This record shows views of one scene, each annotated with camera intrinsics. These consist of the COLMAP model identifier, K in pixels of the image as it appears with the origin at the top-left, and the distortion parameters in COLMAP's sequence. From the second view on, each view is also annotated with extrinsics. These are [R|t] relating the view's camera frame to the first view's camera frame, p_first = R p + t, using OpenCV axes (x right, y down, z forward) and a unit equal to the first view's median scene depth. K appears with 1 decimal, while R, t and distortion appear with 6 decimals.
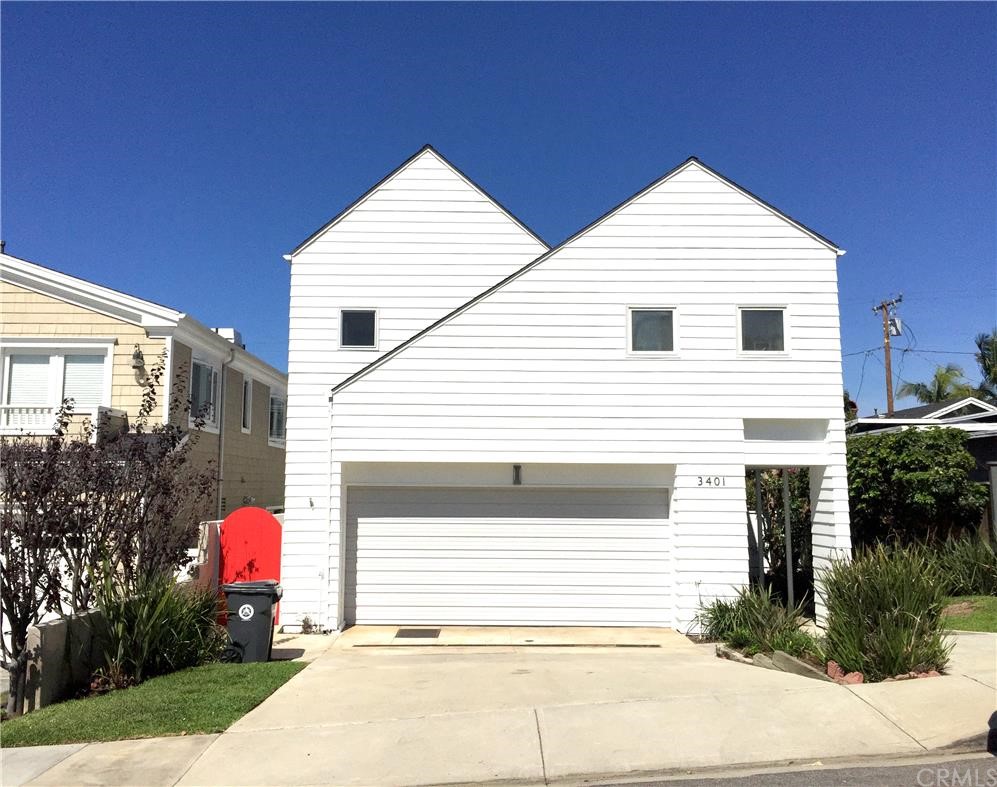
lens RADIAL K [[804.9, 0, 498.5], [0, 804.9, 393.5], [0, 0, 1]] dist [-0.000760, -0.003026]
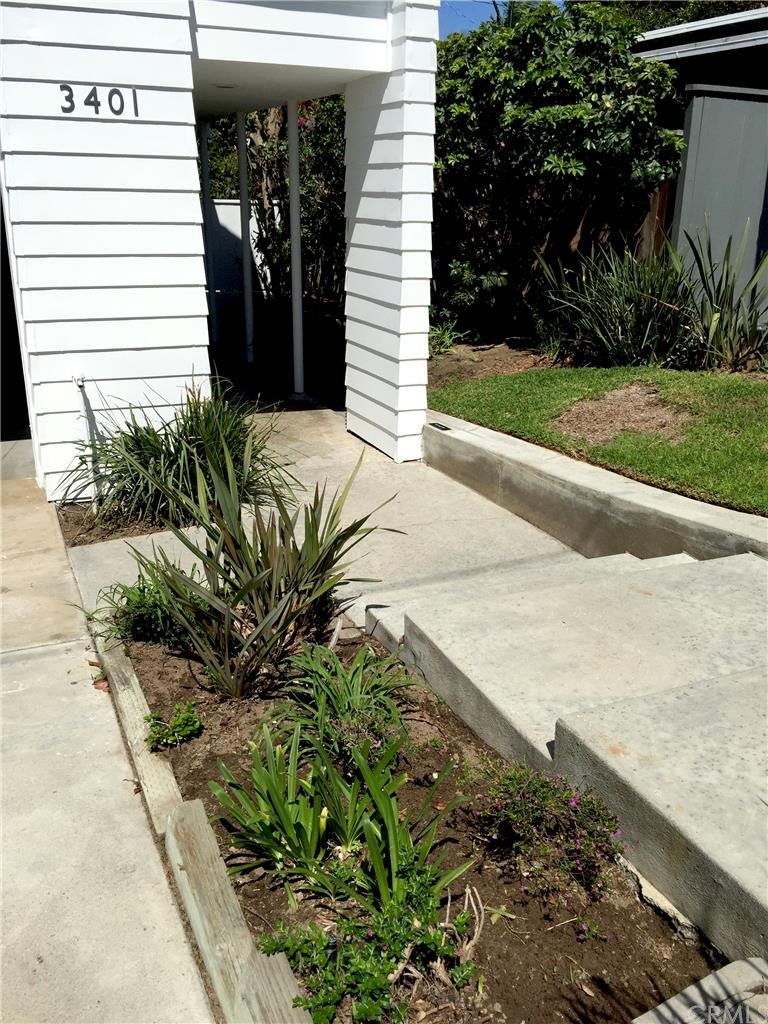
lens RADIAL K [[884.6, 0, 382.9], [0, 884.6, 493.2], [0, 0, 1]] dist [0.048593, -0.009278]
pose [[0.904089, -0.132055, 0.406429, 0.190864], [-0.063061, 0.899420, 0.432513, 0.084757], [-0.422666, -0.416660, 0.804828, 0.544891]]
